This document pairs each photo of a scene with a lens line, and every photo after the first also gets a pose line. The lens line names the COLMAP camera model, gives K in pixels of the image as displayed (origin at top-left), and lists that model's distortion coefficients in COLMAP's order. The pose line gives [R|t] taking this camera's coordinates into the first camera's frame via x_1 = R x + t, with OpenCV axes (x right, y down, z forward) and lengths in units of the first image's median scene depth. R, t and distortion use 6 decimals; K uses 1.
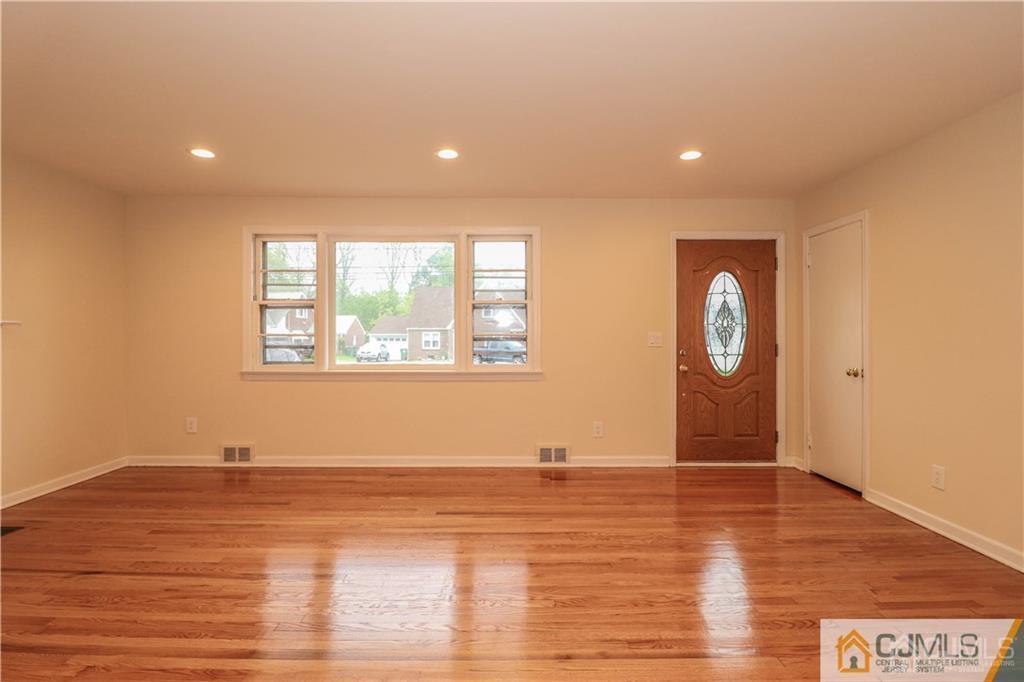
lens RADIAL K [[475.4, 0, 484.7], [0, 475.4, 336.4], [0, 0, 1]] dist [0.002218, -0.009338]
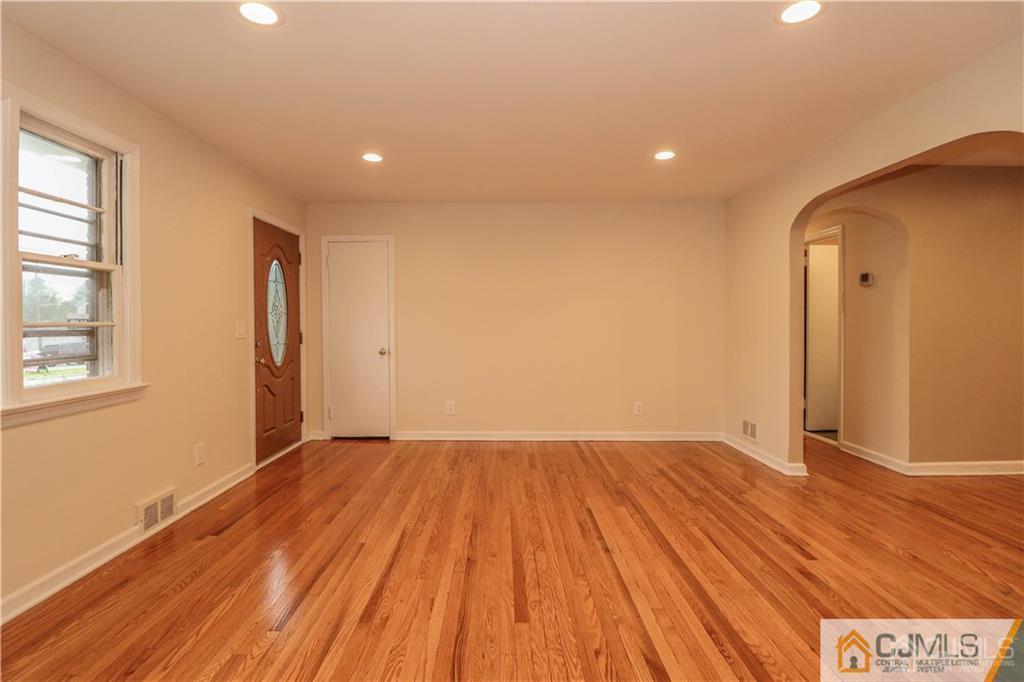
lens RADIAL K [[489.2, 0, 511.7], [0, 489.2, 337.4], [0, 0, 1]] dist [0.003249, -0.011925]
pose [[-0.029263, -0.028037, 0.999178, -0.529814], [0.000018, 0.999607, 0.028049, -0.003919], [-0.999572, 0.000839, -0.029251, 0.550432]]
